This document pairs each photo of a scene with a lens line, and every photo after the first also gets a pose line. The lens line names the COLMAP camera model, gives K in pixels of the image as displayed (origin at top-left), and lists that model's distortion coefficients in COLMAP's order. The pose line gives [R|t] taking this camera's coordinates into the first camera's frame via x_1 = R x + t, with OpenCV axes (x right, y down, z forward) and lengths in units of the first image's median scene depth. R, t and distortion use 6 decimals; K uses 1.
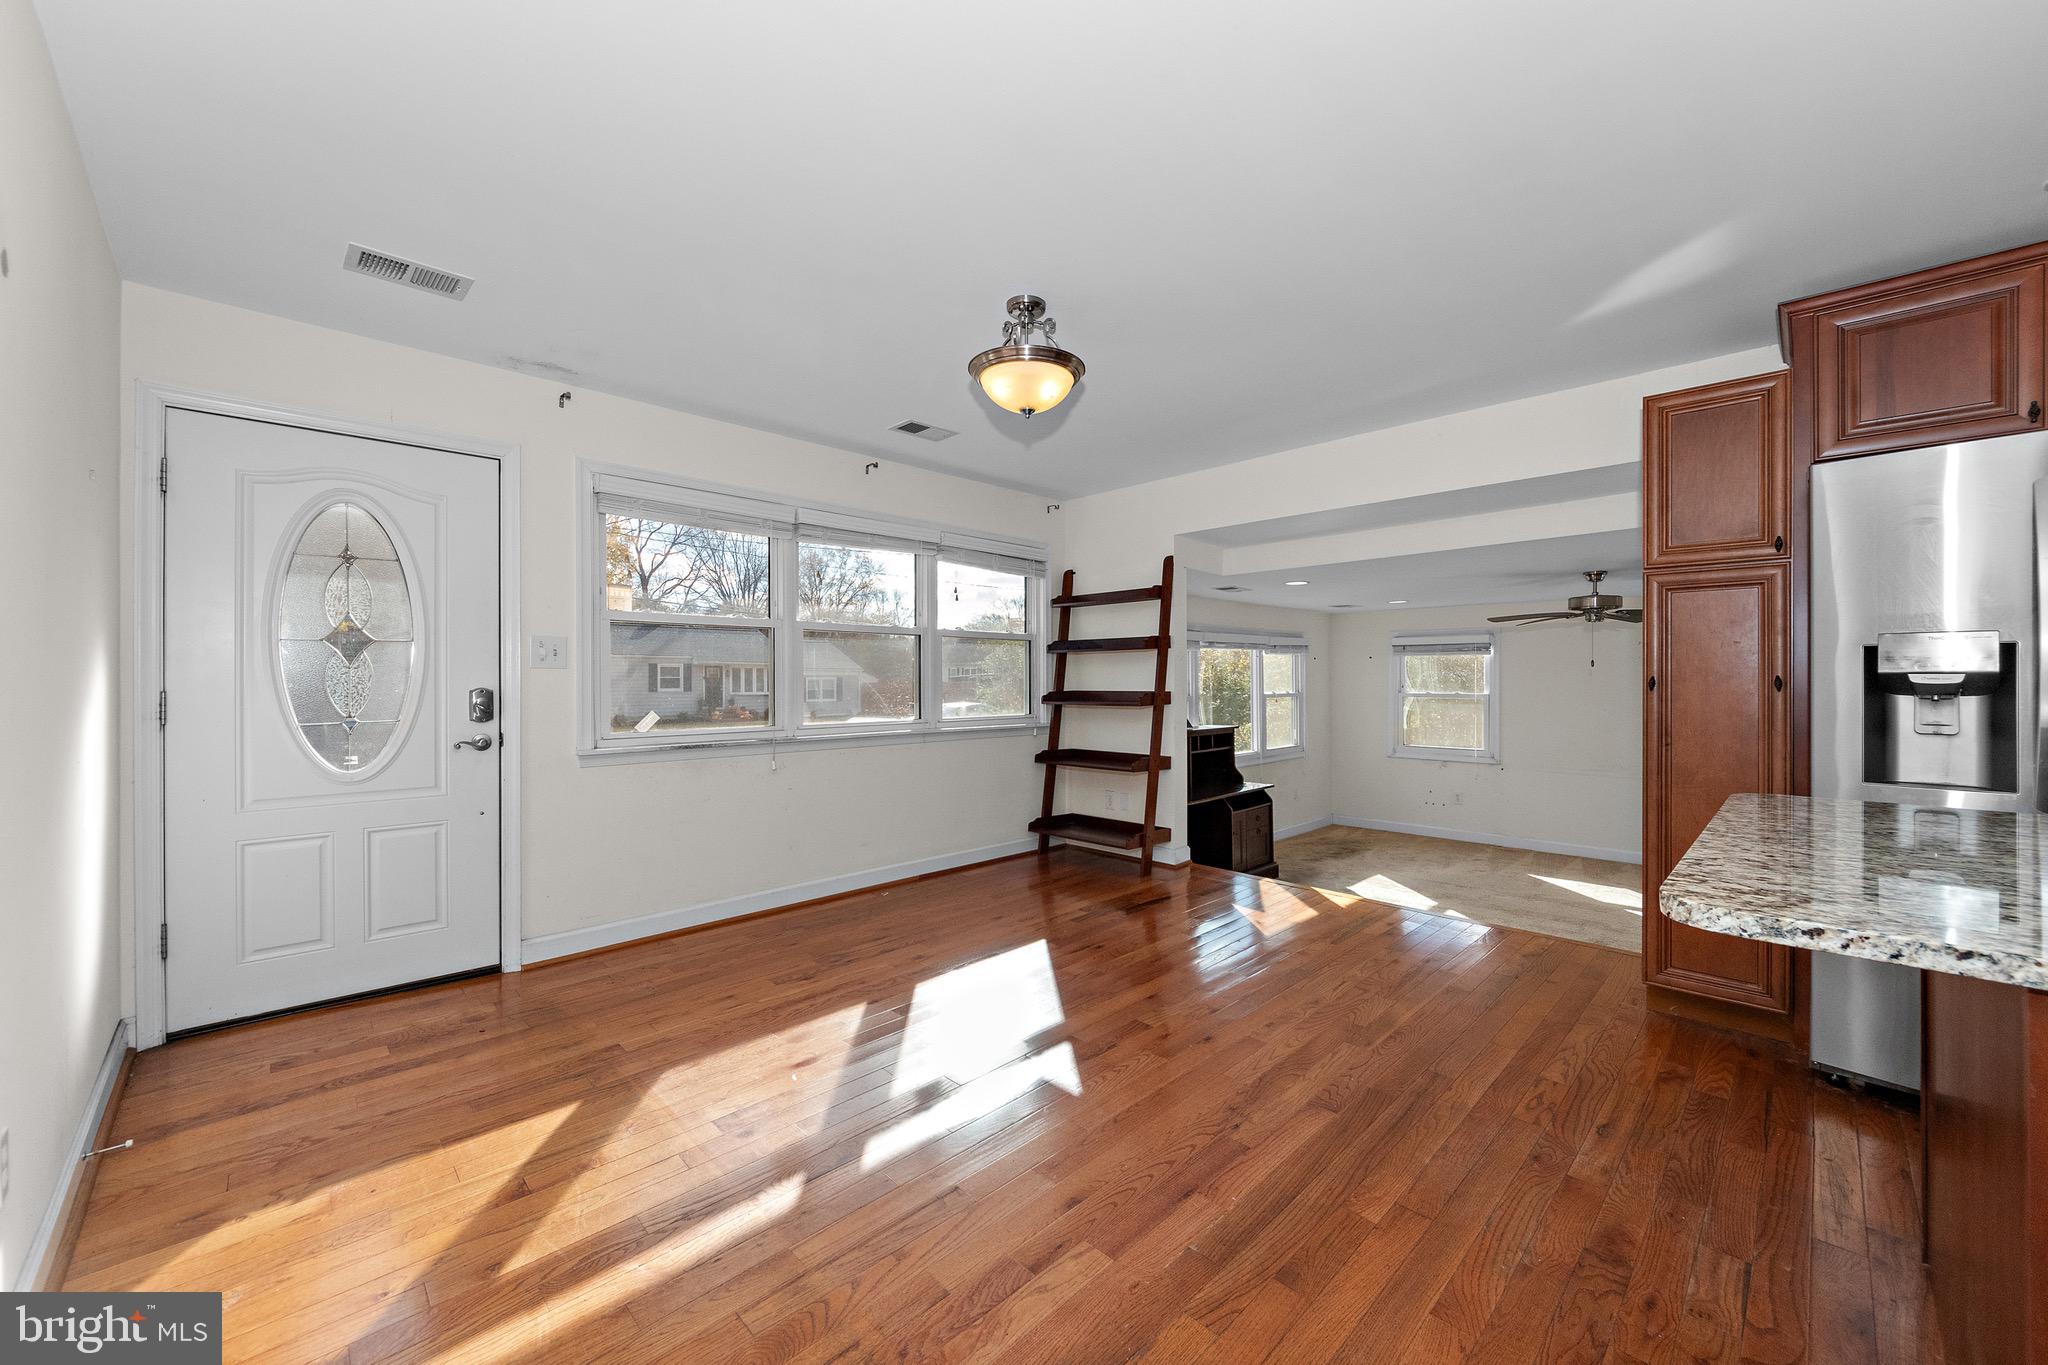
lens RADIAL K [[776.2, 0, 1036.8], [0, 776.2, 682.5], [0, 0, 1]] dist [0.000290, -0.004745]
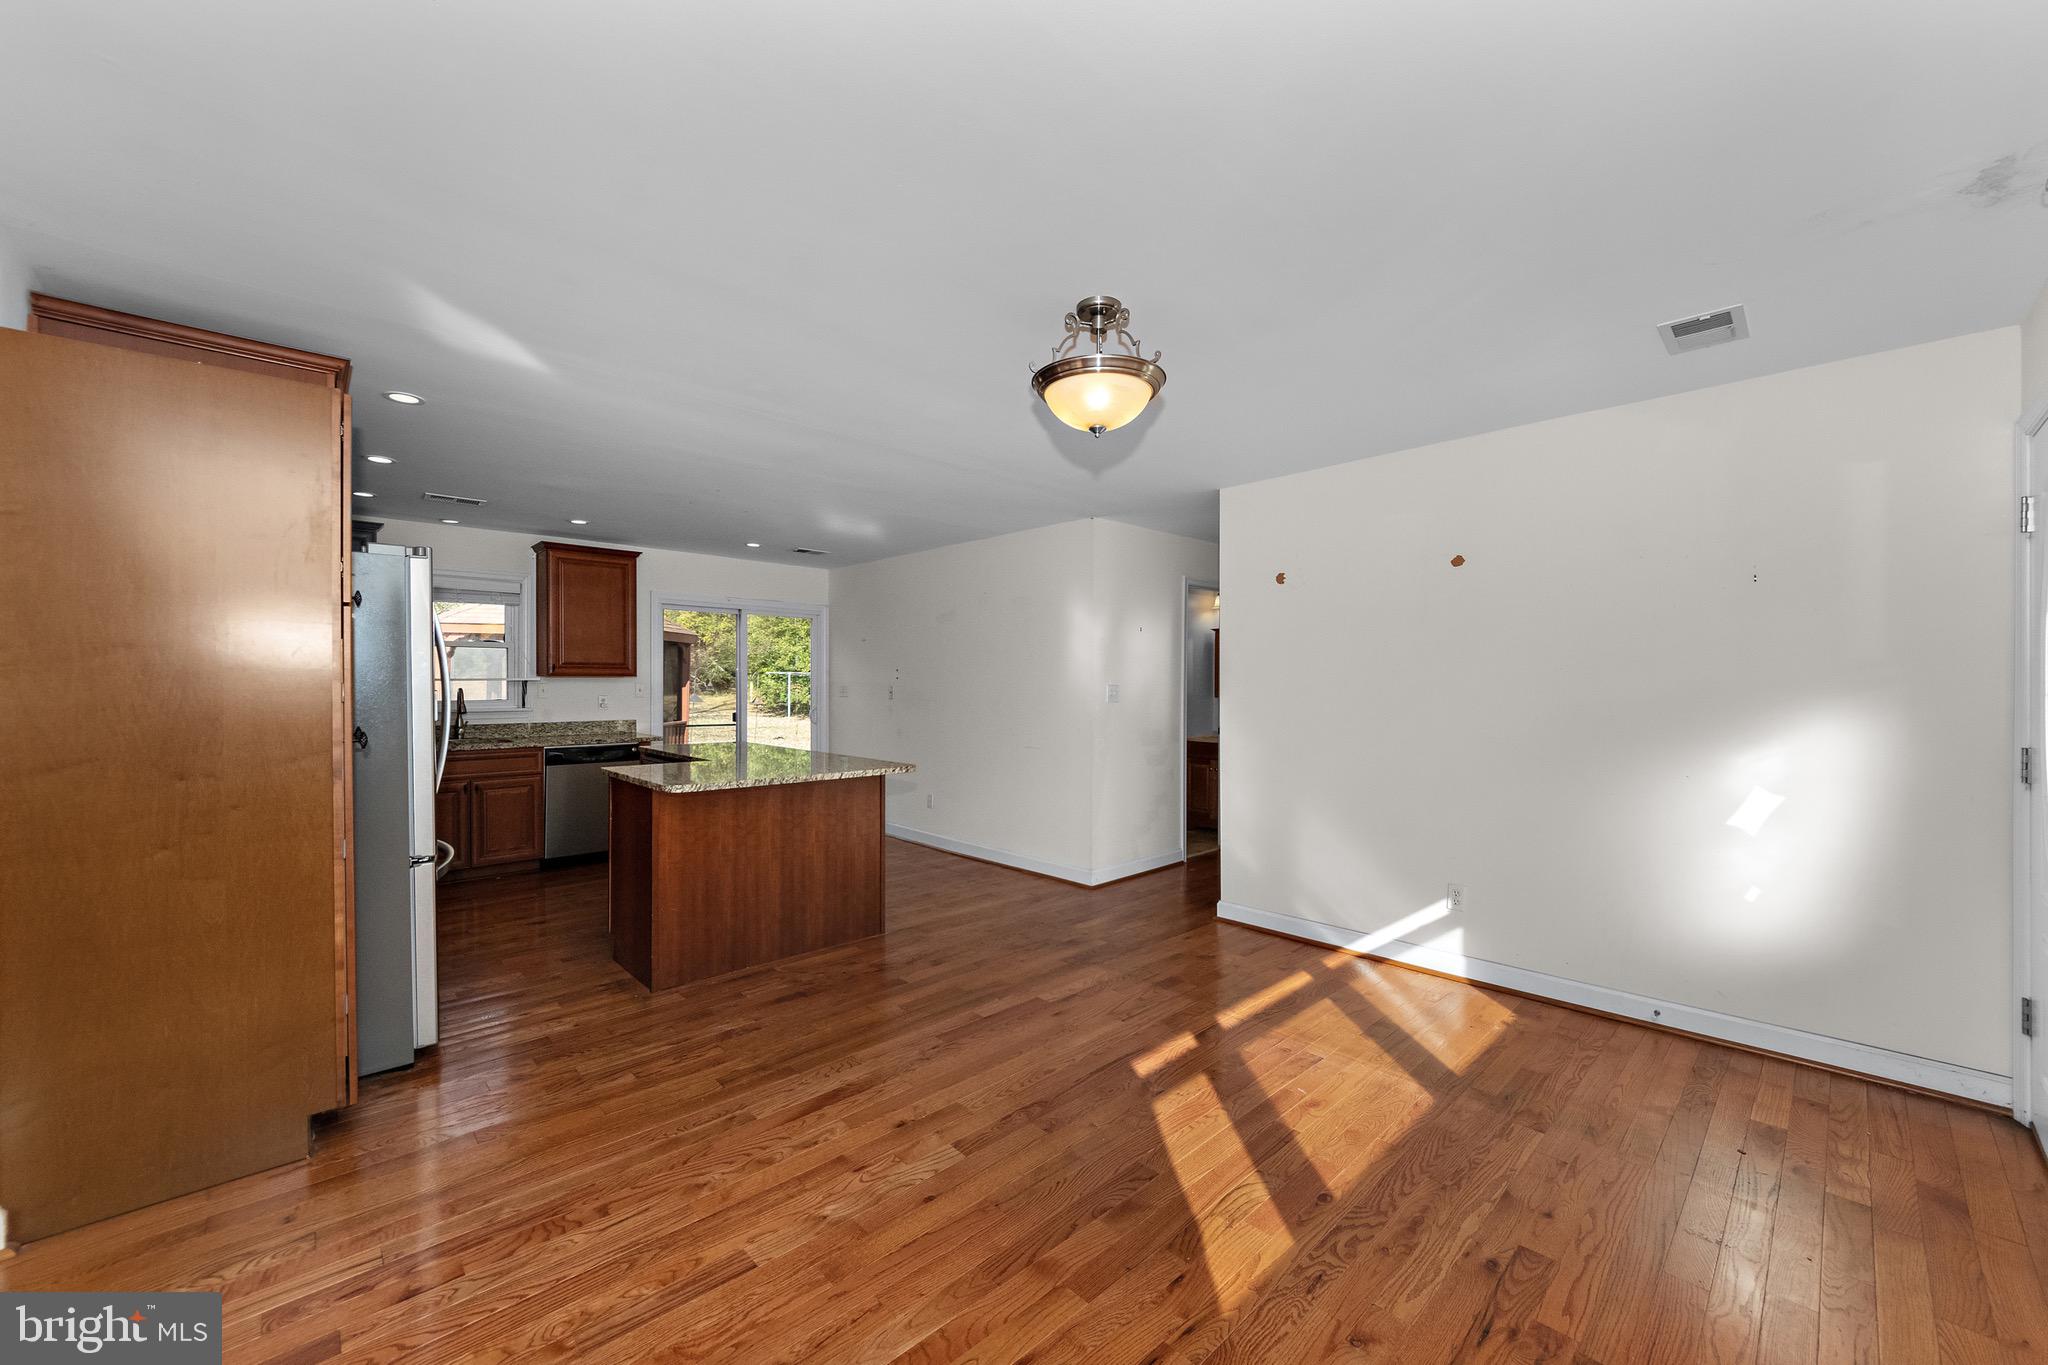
lens RADIAL K [[776.2, 0, 1023.4], [0, 776.2, 683.7], [0, 0, 1]] dist [0.000290, -0.004745]
pose [[-0.999524, 0.000154, 0.030841, 0.036274], [0.000418, 0.999963, 0.008584, -0.059272], [-0.030839, 0.008593, -0.999487, 1.569468]]
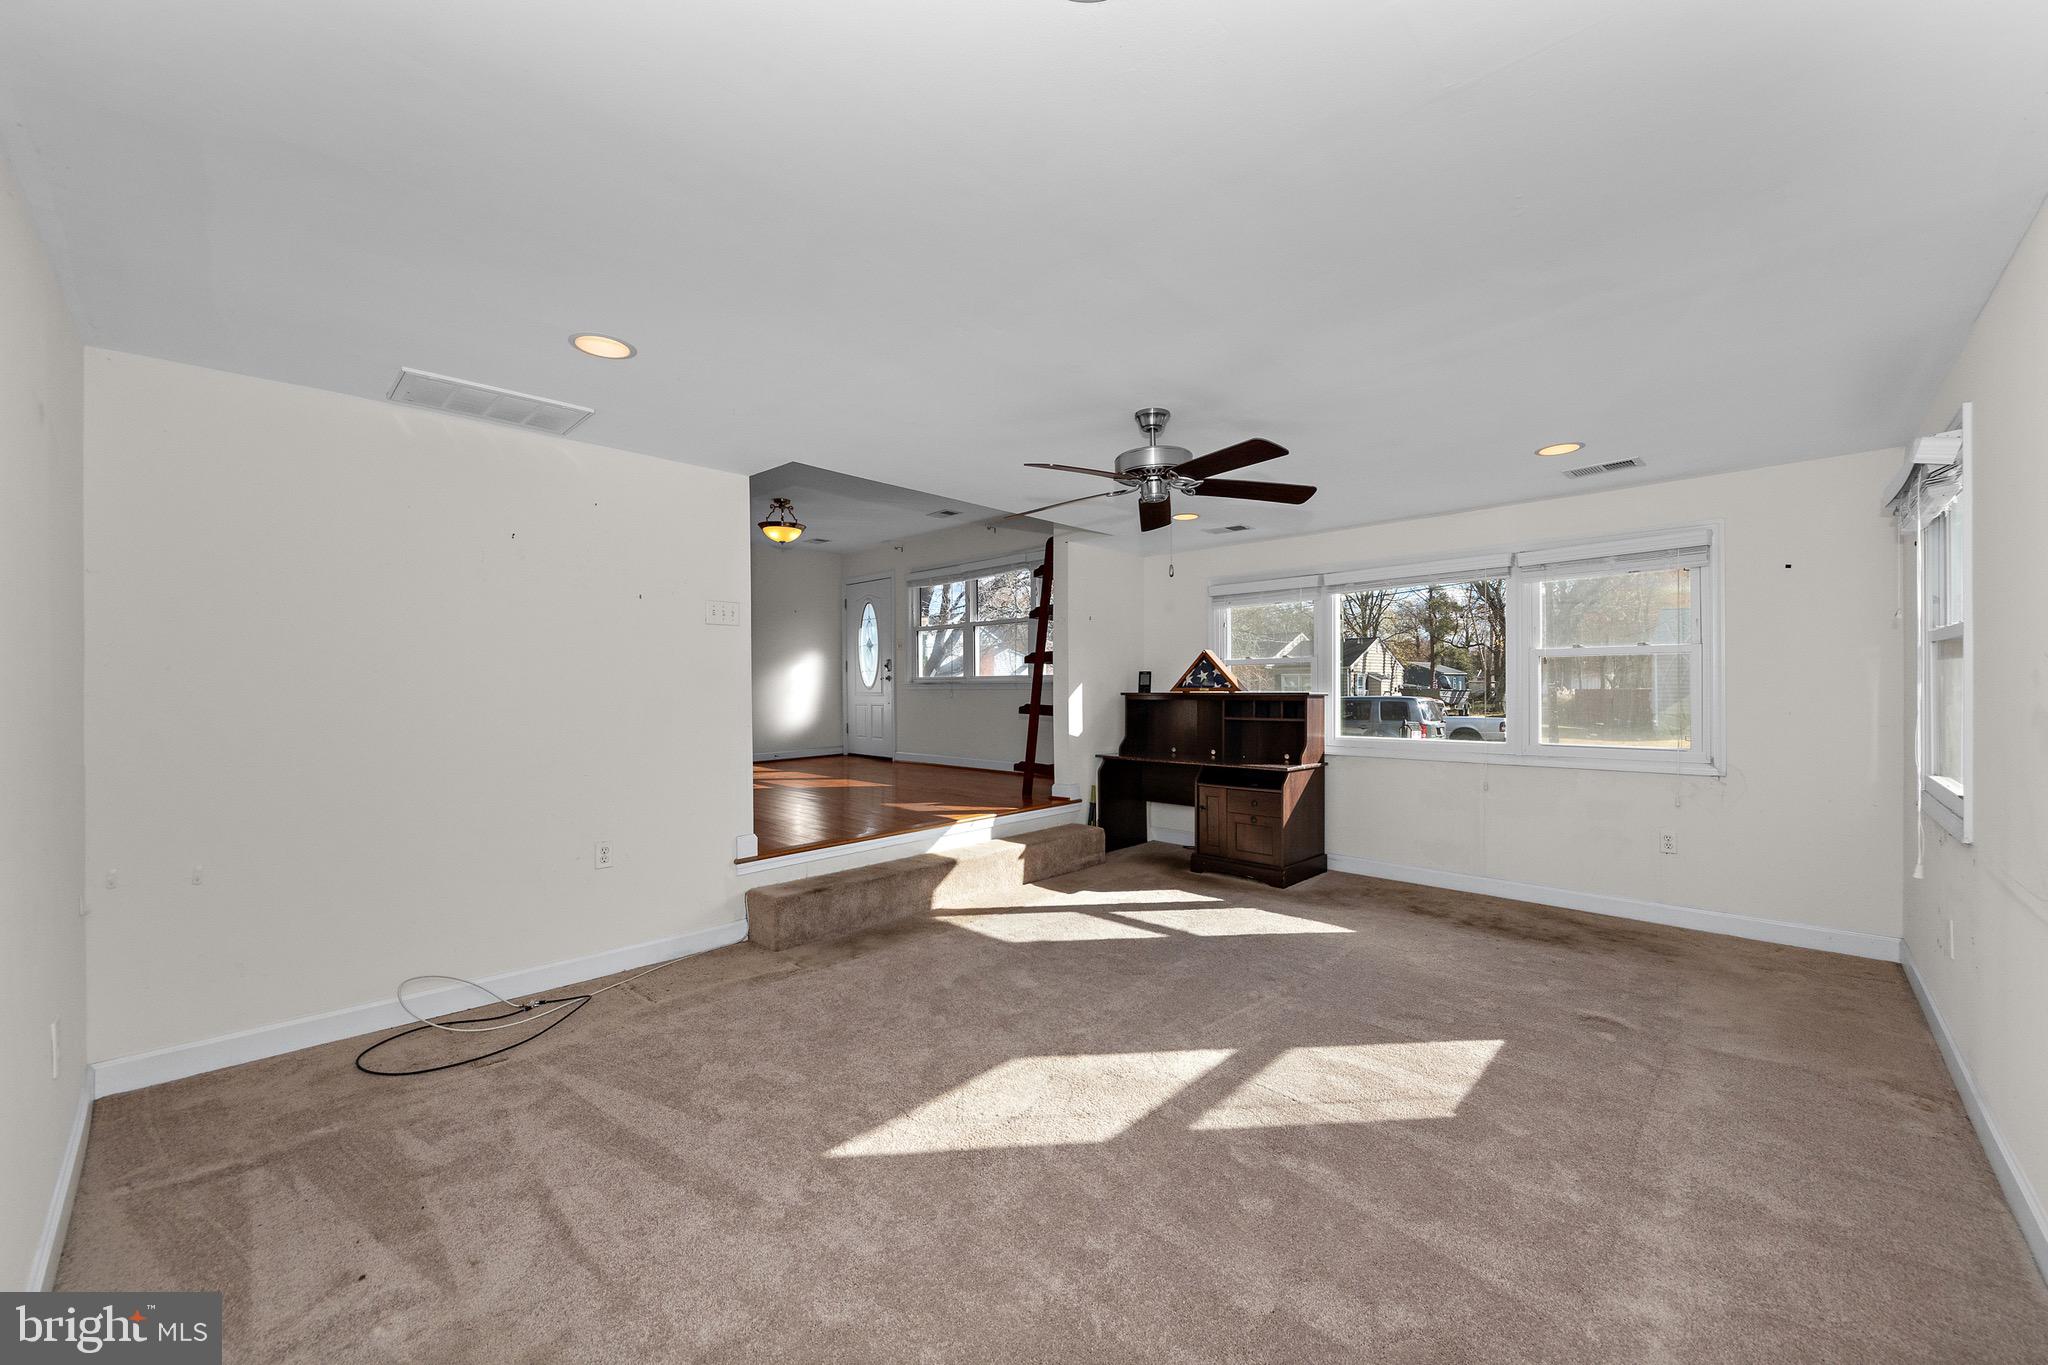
lens RADIAL K [[776.2, 0, 1047.5], [0, 776.2, 684.8], [0, 0, 1]] dist [0.000290, -0.004745]
pose [[0.030699, 0.001220, -0.999528, 2.139285], [0.000059, 0.999999, 0.001223, 0.098997], [0.999529, -0.000096, 0.030699, 1.486279]]
